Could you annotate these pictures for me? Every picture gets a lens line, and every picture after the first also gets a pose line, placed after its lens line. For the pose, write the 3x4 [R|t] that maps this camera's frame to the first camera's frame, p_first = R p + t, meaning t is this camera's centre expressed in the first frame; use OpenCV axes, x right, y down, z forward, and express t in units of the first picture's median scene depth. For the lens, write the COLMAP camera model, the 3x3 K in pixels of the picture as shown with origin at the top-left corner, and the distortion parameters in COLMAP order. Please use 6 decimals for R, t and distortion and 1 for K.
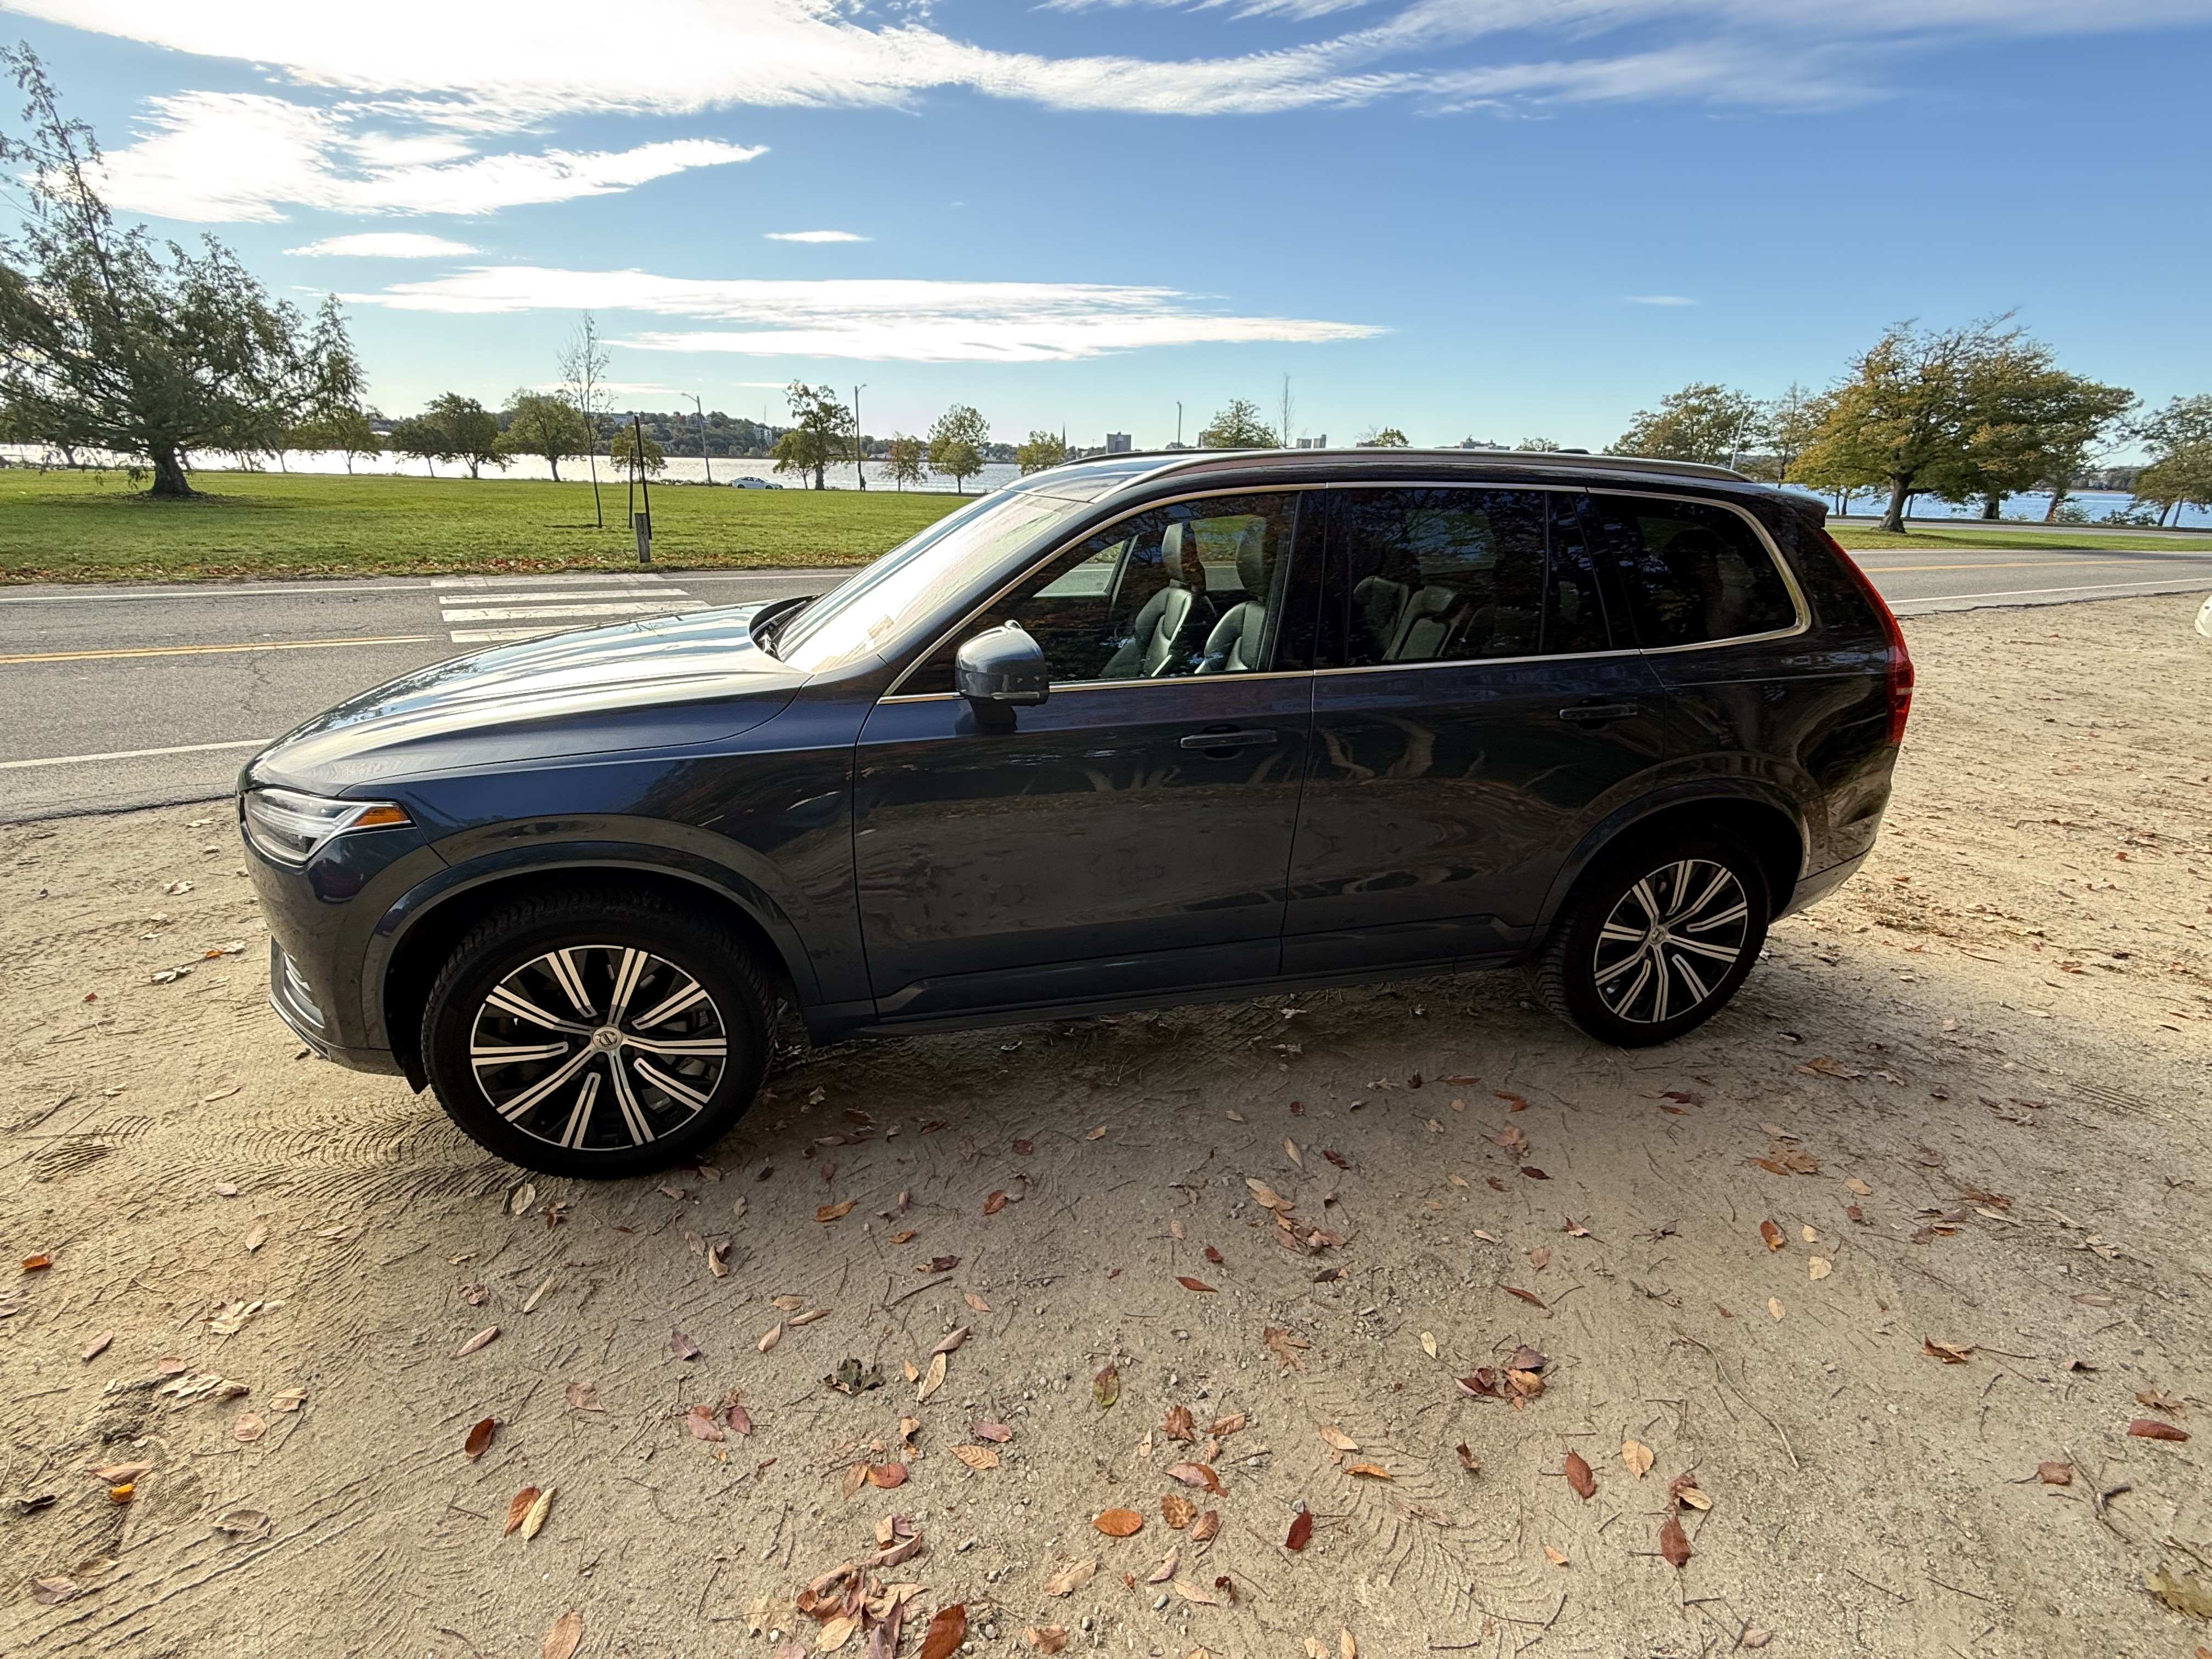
lens RADIAL K [[1001.2, 0, 1114.3], [0, 1001.2, 843.6], [0, 0, 1]] dist [0.001485, -0.001093]
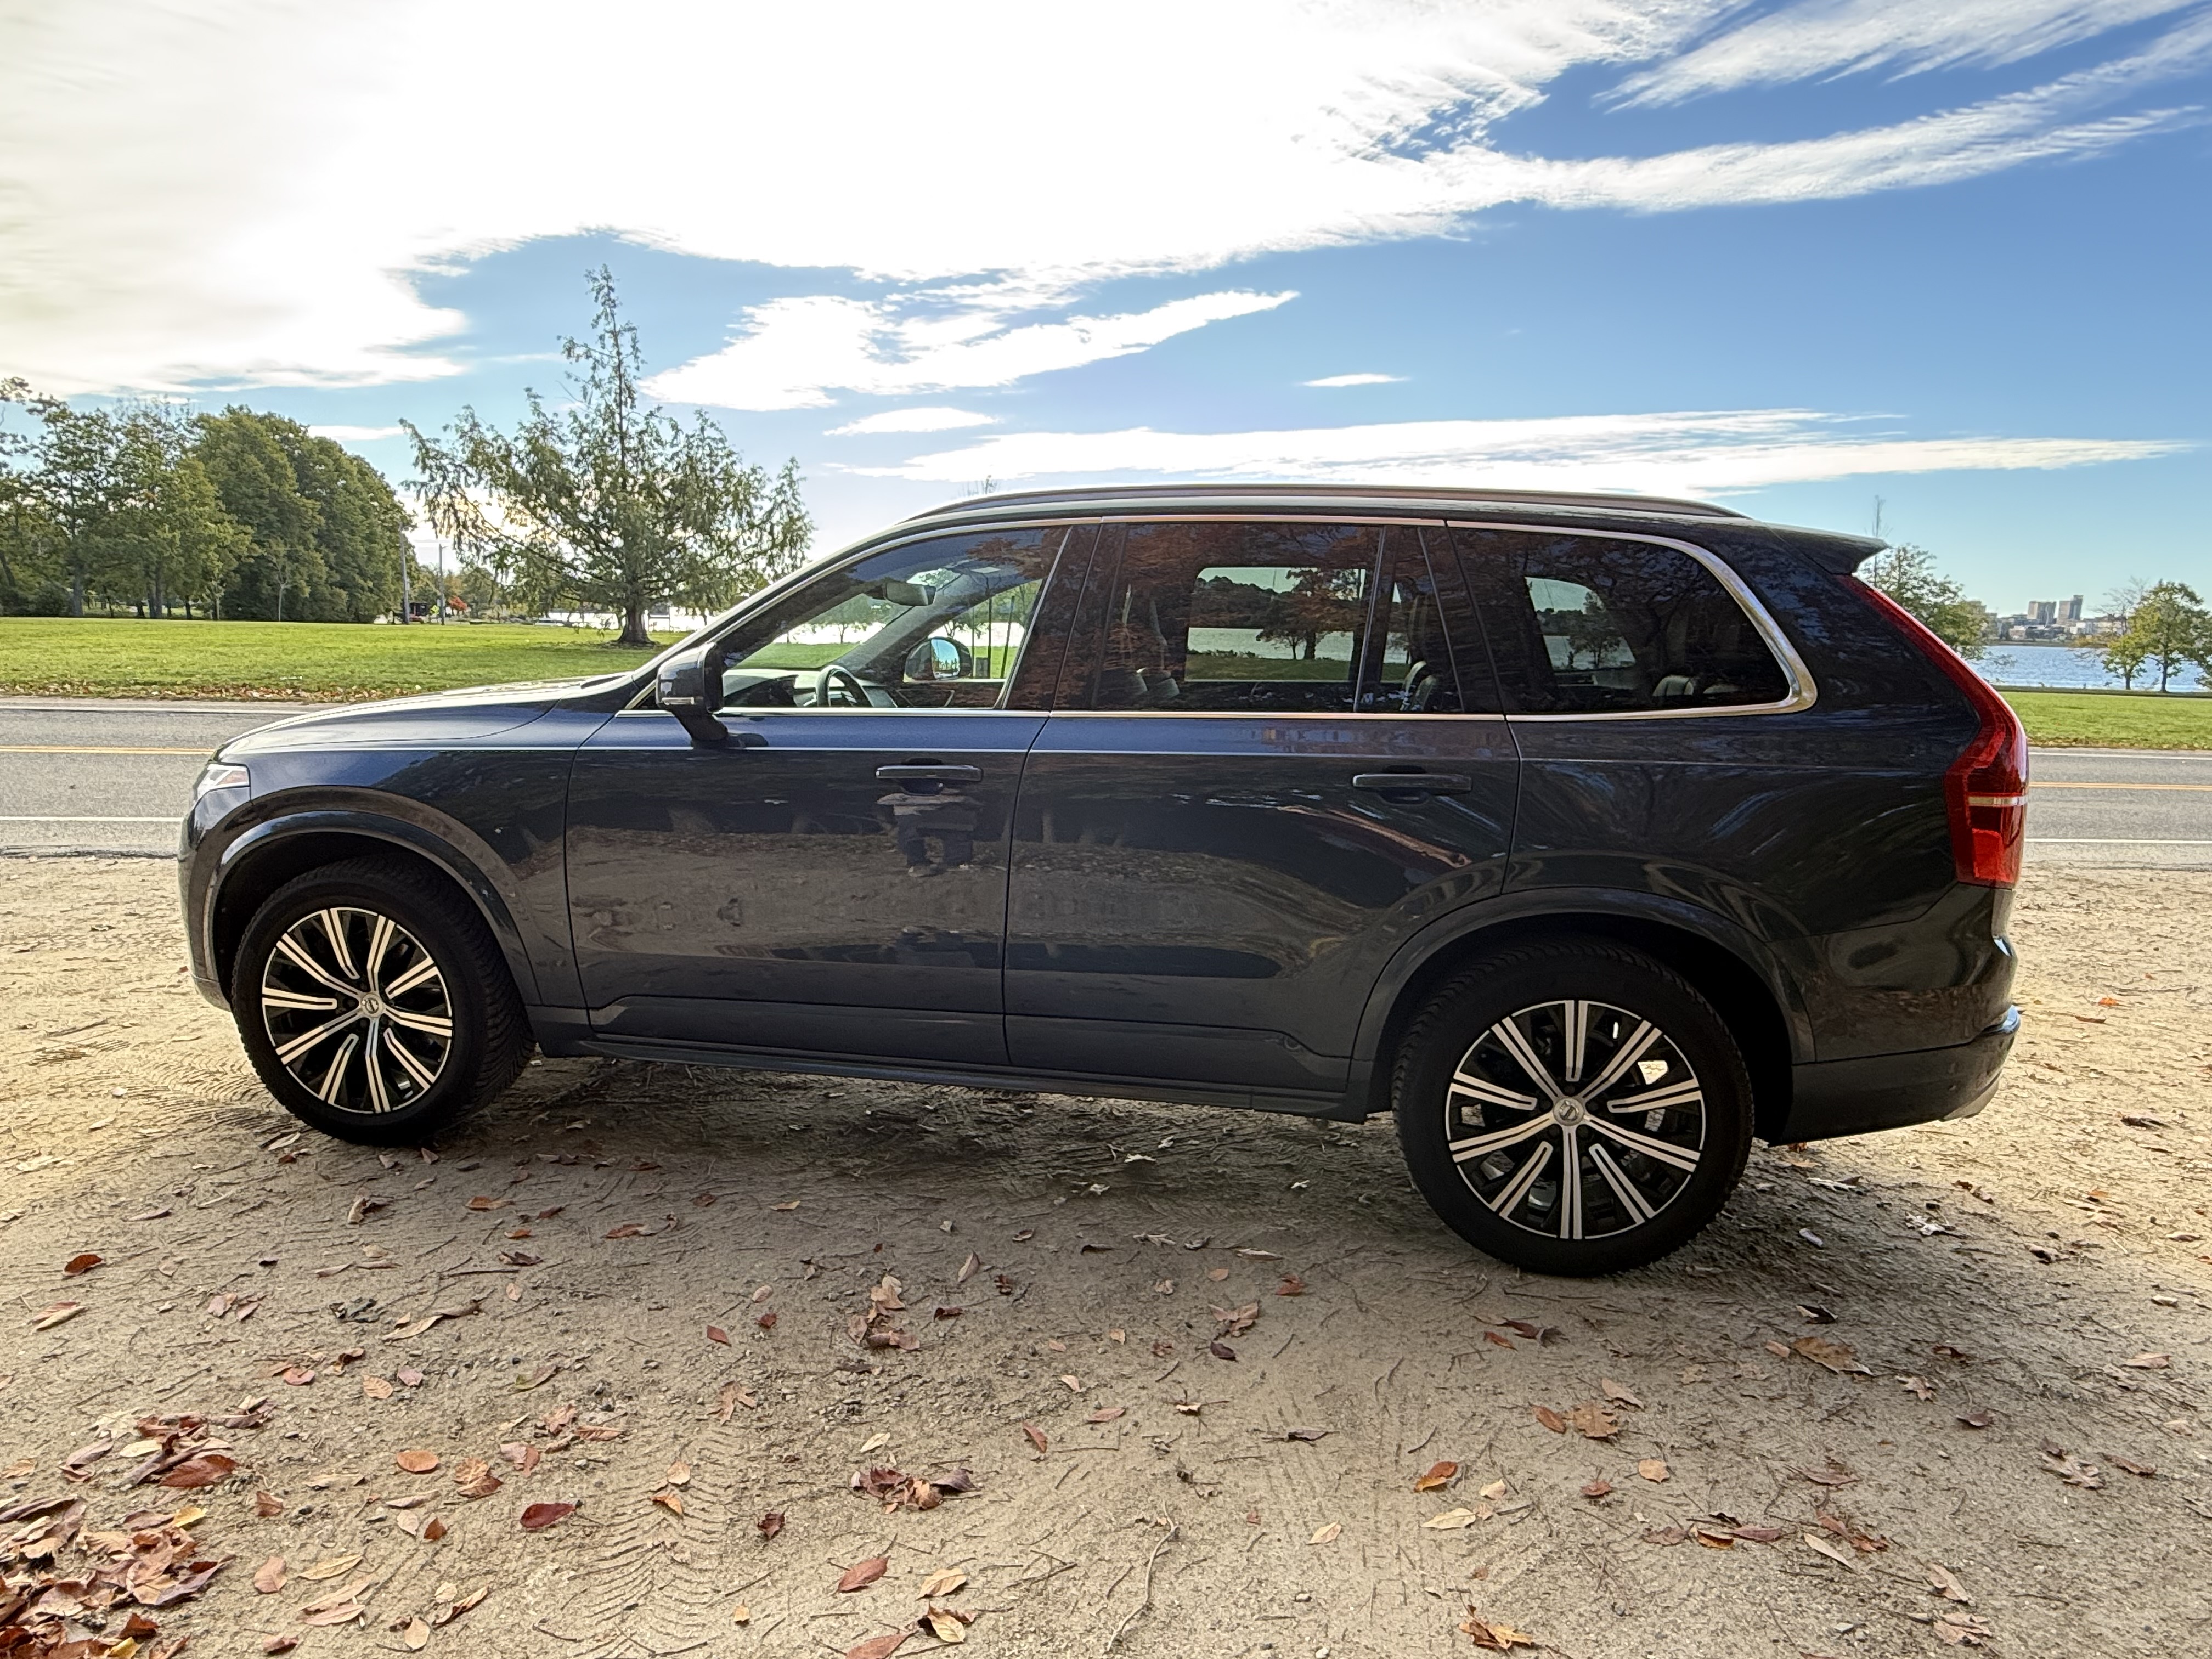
lens RADIAL K [[1315.0, 0, 1118.7], [0, 1315.0, 840.9], [0, 0, 1]] dist [-0.003069, 0.000682]
pose [[0.914451, 0.066275, -0.399233, 0.654898], [-0.146107, 0.974030, -0.172967, 0.120445], [0.377401, 0.216501, 0.900386, -0.022429]]
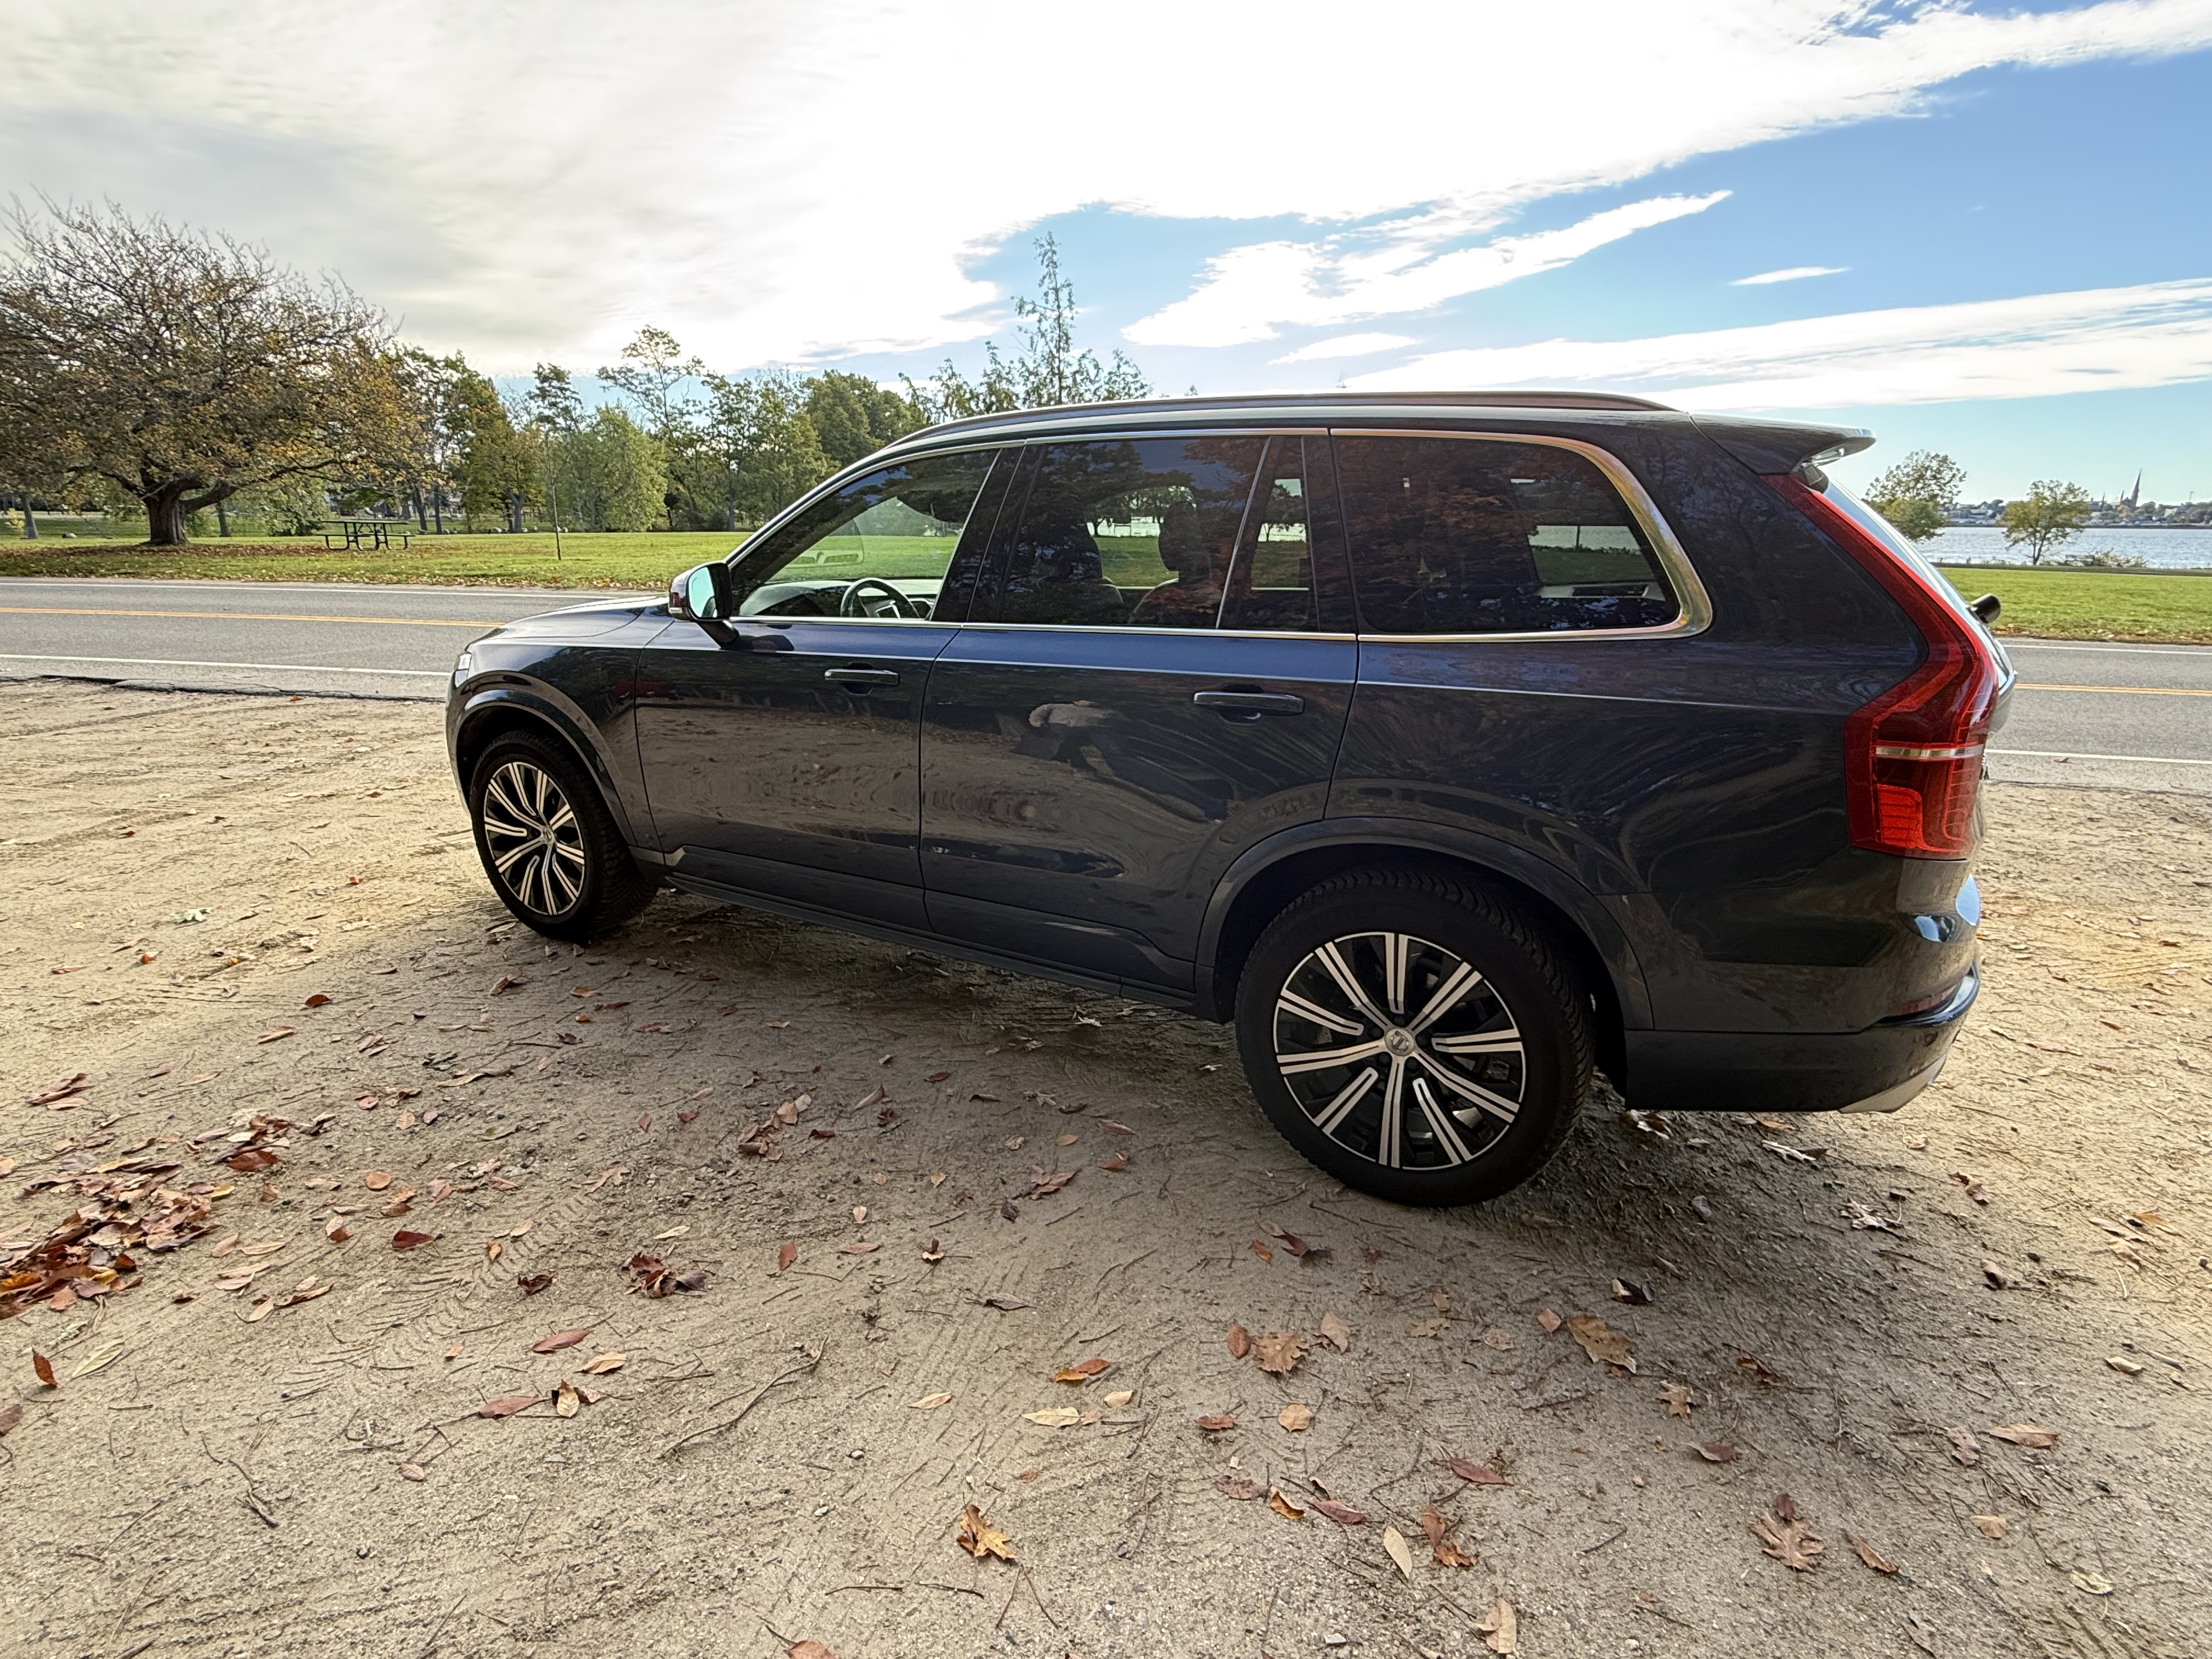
lens RADIAL K [[1089.7, 0, 1120.0], [0, 1089.7, 813.0], [0, 0, 1]] dist [-0.005854, 0.002054]
pose [[0.723705, 0.164415, -0.670238, 0.956334], [-0.235359, 0.971781, -0.015749, -0.008860], [0.648735, 0.169144, 0.741979, 0.282053]]
